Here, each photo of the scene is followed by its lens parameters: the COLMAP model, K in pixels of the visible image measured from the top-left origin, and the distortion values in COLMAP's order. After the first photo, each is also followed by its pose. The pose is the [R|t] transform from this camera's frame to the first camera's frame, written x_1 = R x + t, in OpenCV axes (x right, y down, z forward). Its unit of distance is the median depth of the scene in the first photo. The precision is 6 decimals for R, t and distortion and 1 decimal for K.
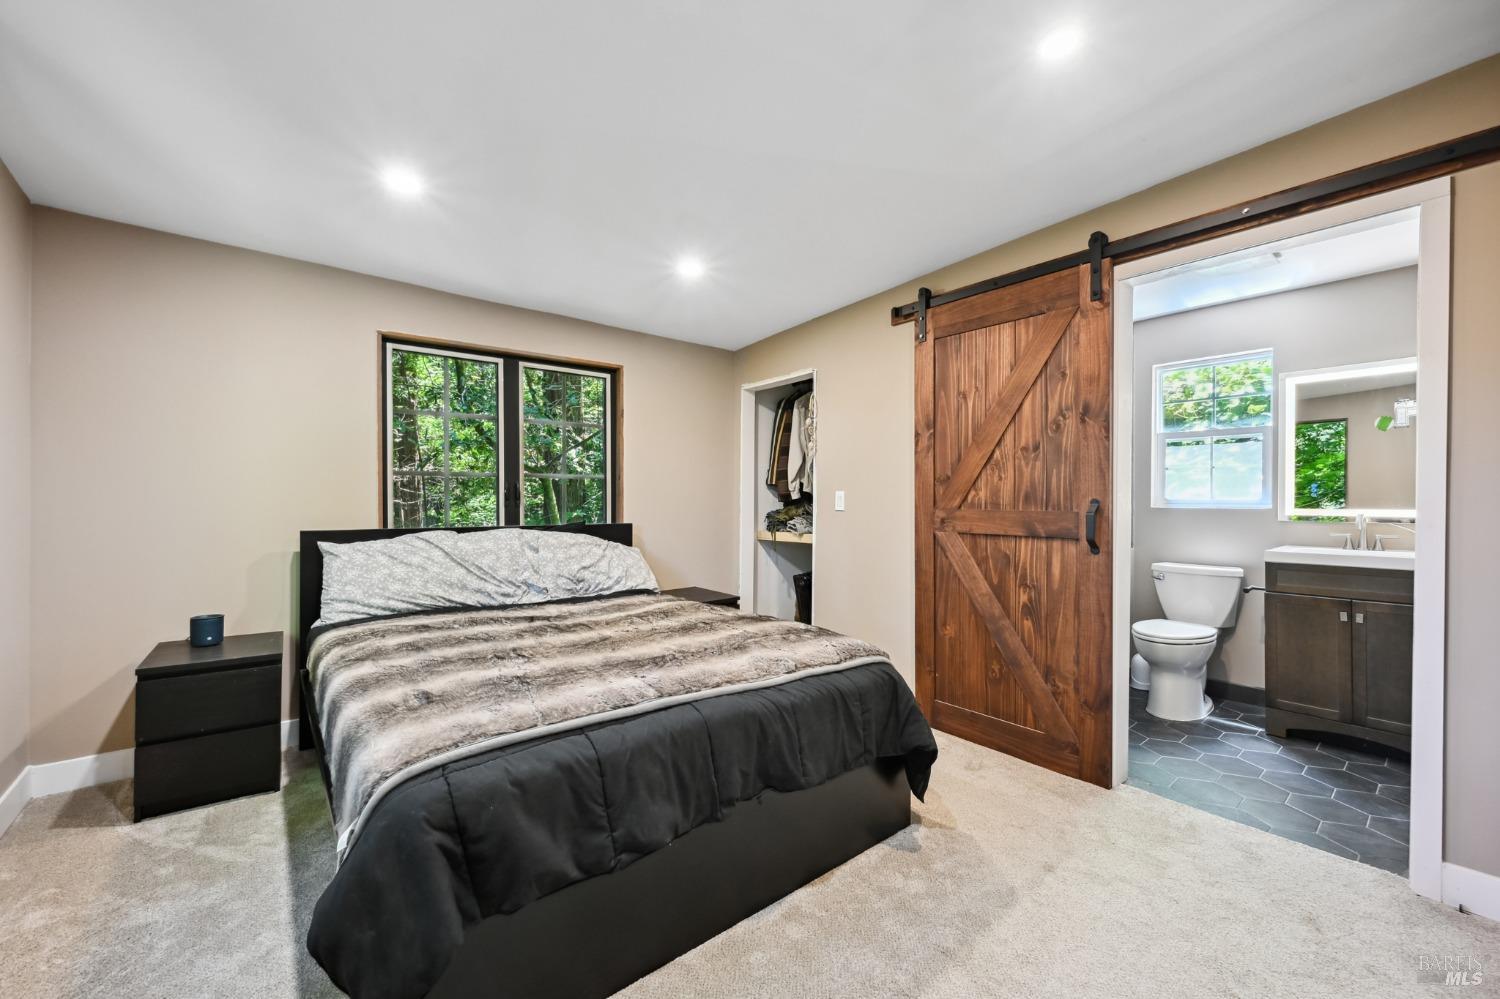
lens RADIAL K [[593.6, 0, 752.9], [0, 593.6, 496.2], [0, 0, 1]] dist [0.000596, -0.000248]
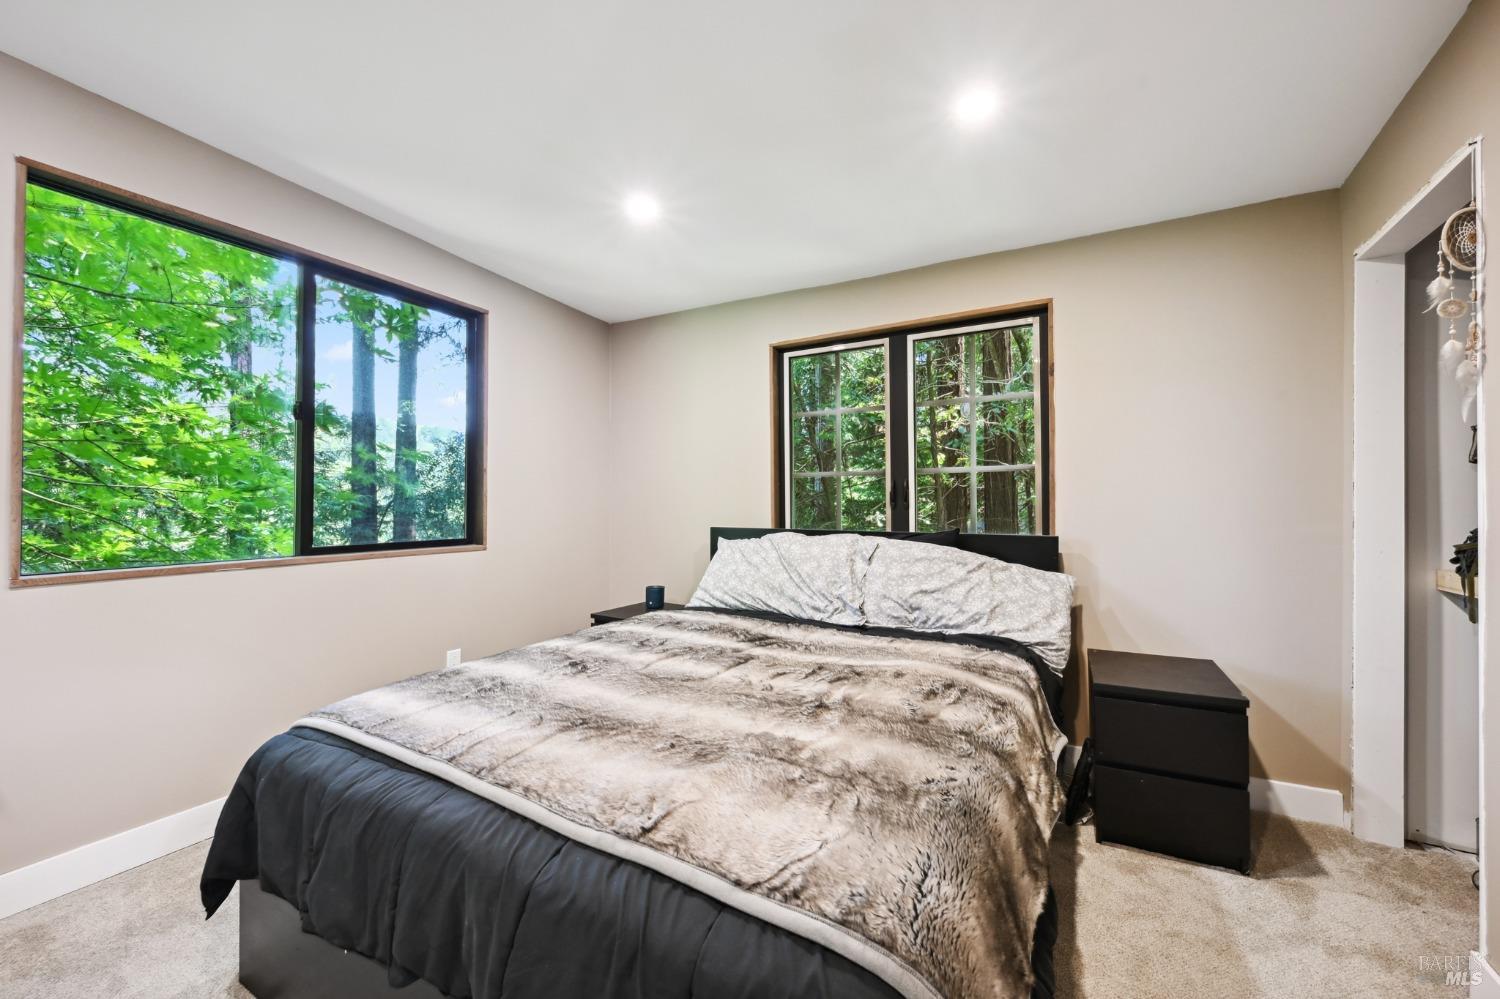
lens RADIAL K [[593.6, 0, 750.1], [0, 593.6, 500.6], [0, 0, 1]] dist [0.000596, -0.000248]
pose [[0.357023, -0.008532, -0.934057, 0.357514], [0.006475, 0.999957, -0.006659, 0.011409], [0.934073, -0.003671, 0.357063, 0.578449]]
